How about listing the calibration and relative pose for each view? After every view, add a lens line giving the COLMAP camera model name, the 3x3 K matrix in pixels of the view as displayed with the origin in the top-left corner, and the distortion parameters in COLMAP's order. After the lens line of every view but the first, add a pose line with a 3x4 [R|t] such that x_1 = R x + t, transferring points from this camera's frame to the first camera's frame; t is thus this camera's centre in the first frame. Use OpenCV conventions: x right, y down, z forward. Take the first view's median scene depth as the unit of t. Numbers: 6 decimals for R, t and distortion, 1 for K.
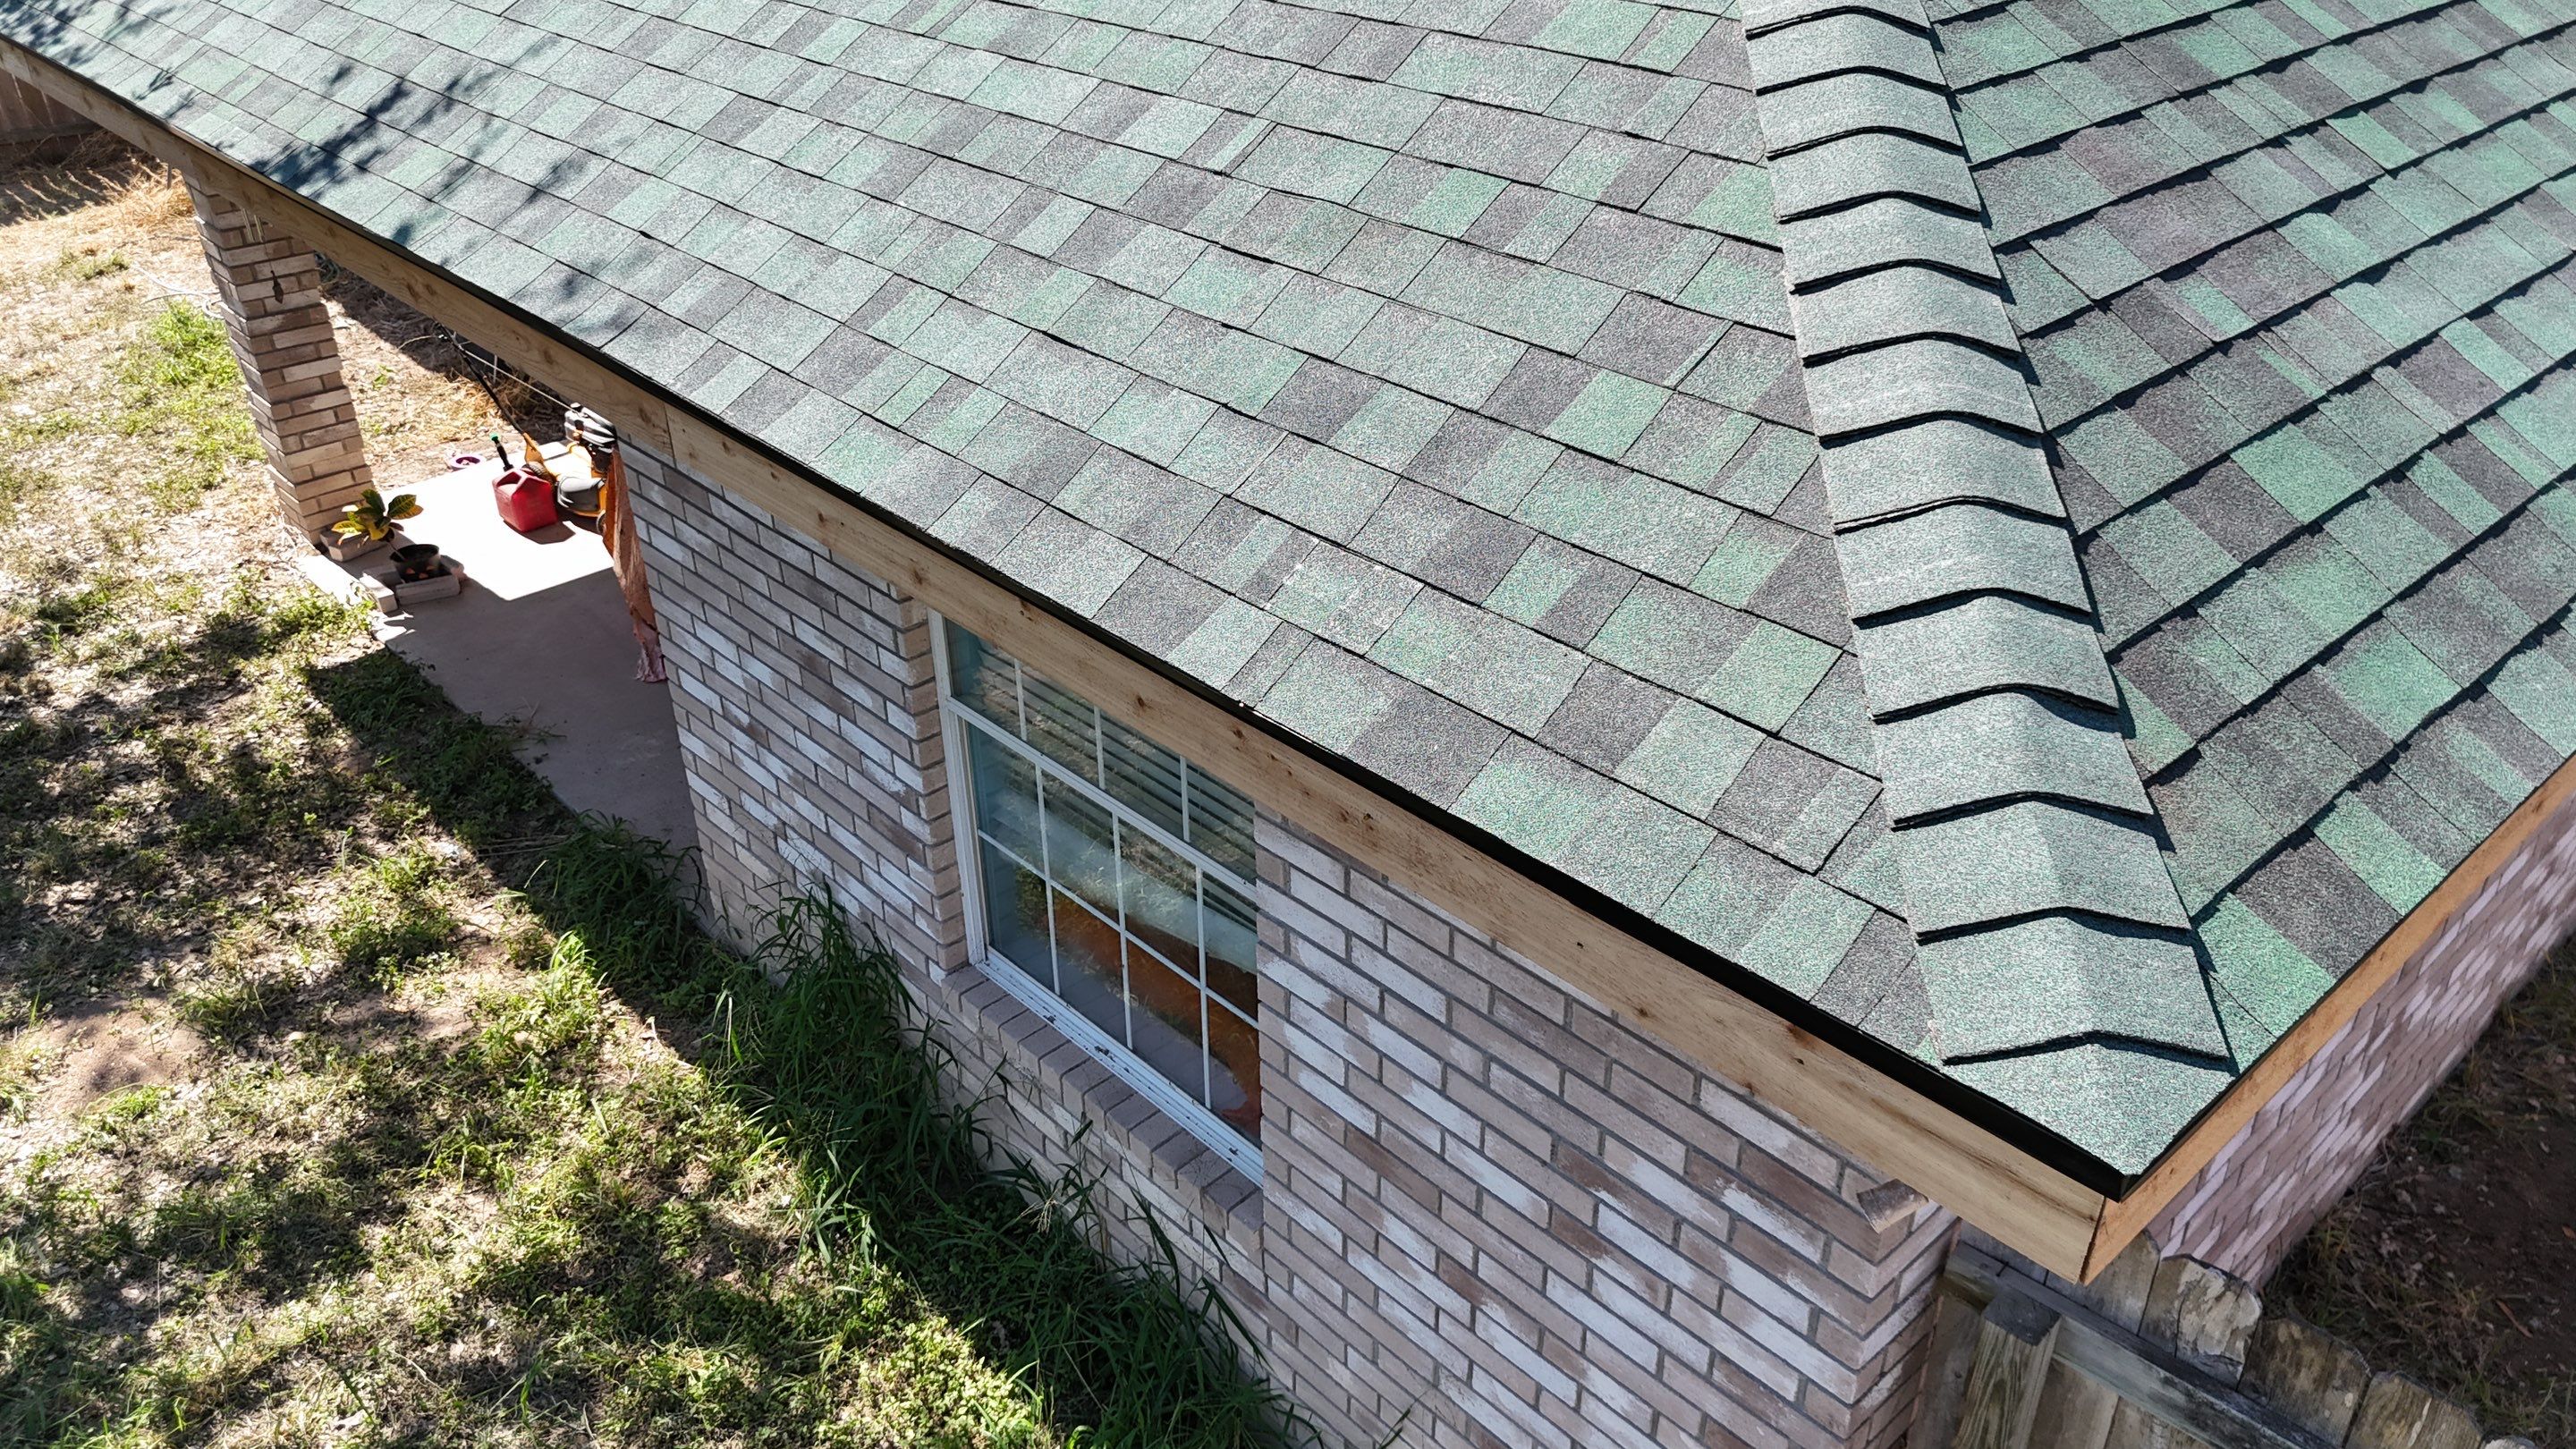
lens RADIAL K [[1931.5, 0, 1288.0], [0, 1931.5, 724.5], [0, 0, 1]] dist [0.085138, -0.078708]
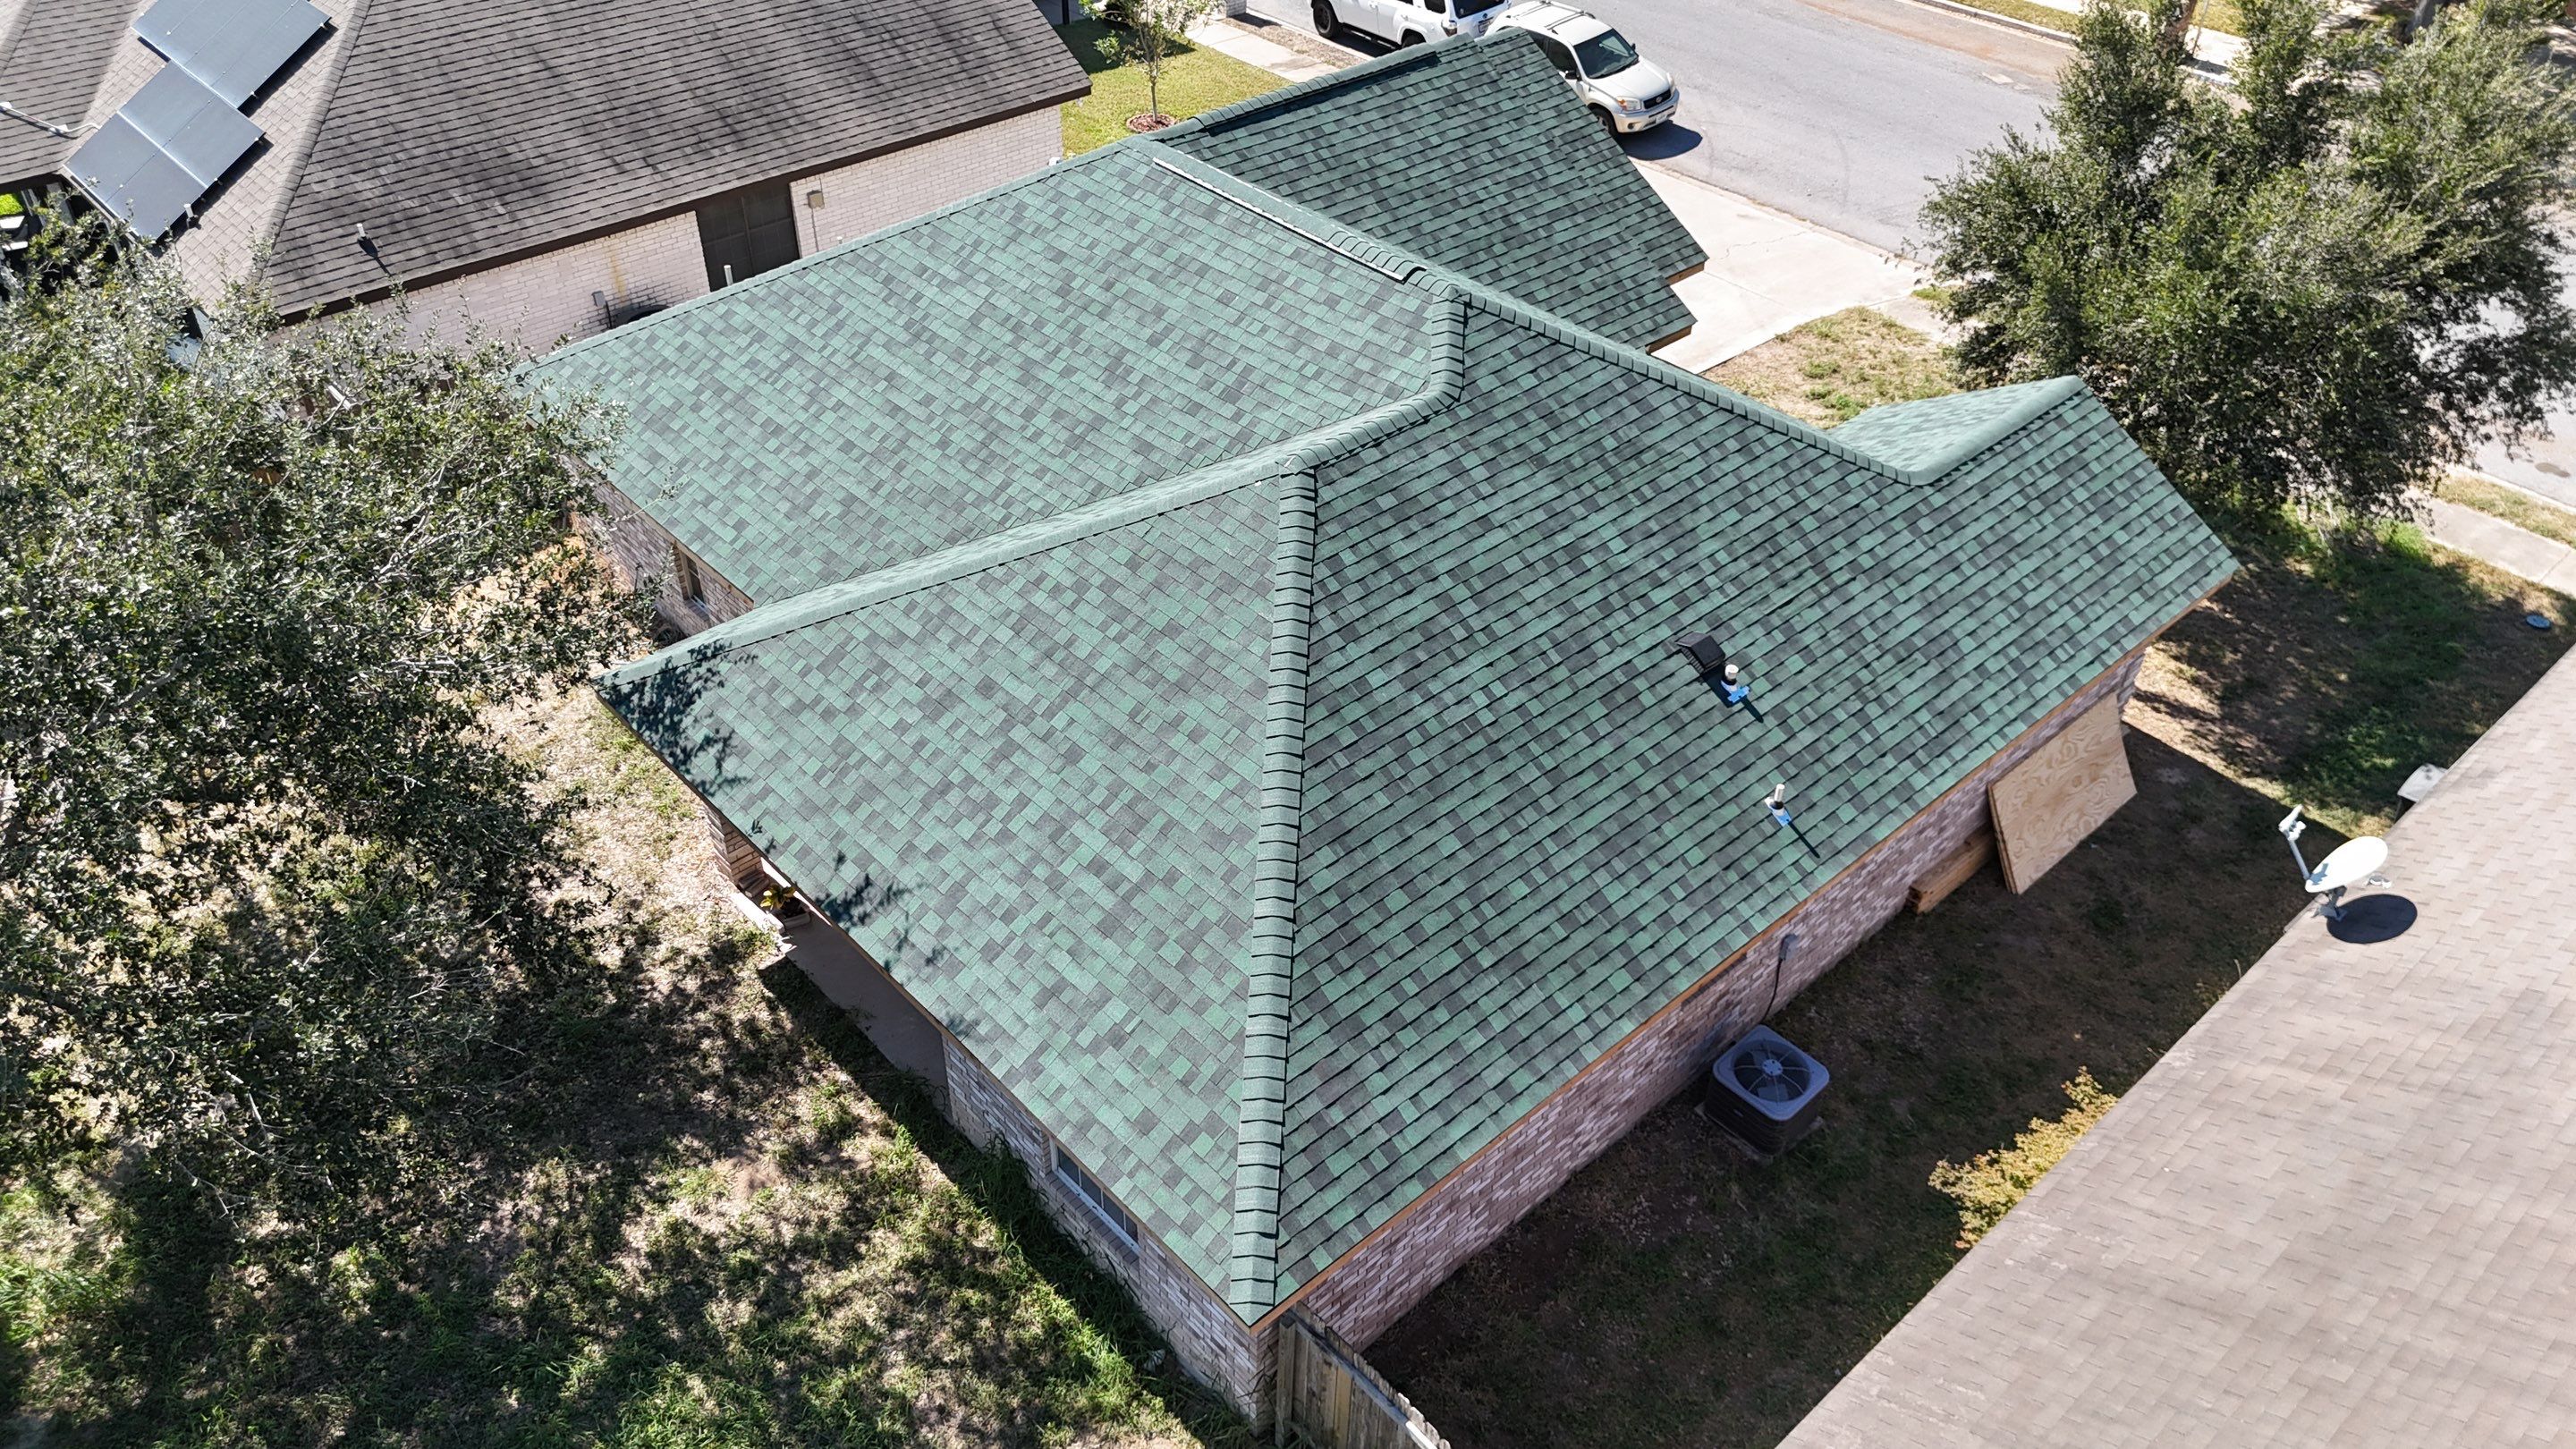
lens RADIAL K [[1896.9, 0, 1283.3], [0, 1896.9, 717.6], [0, 0, 1]] dist [0.118655, -0.189755]
pose [[0.999715, 0.019616, 0.013603, 0.147229], [-0.021247, 0.990951, 0.132528, -0.977527], [-0.010880, -0.132780, 0.991086, -1.891648]]
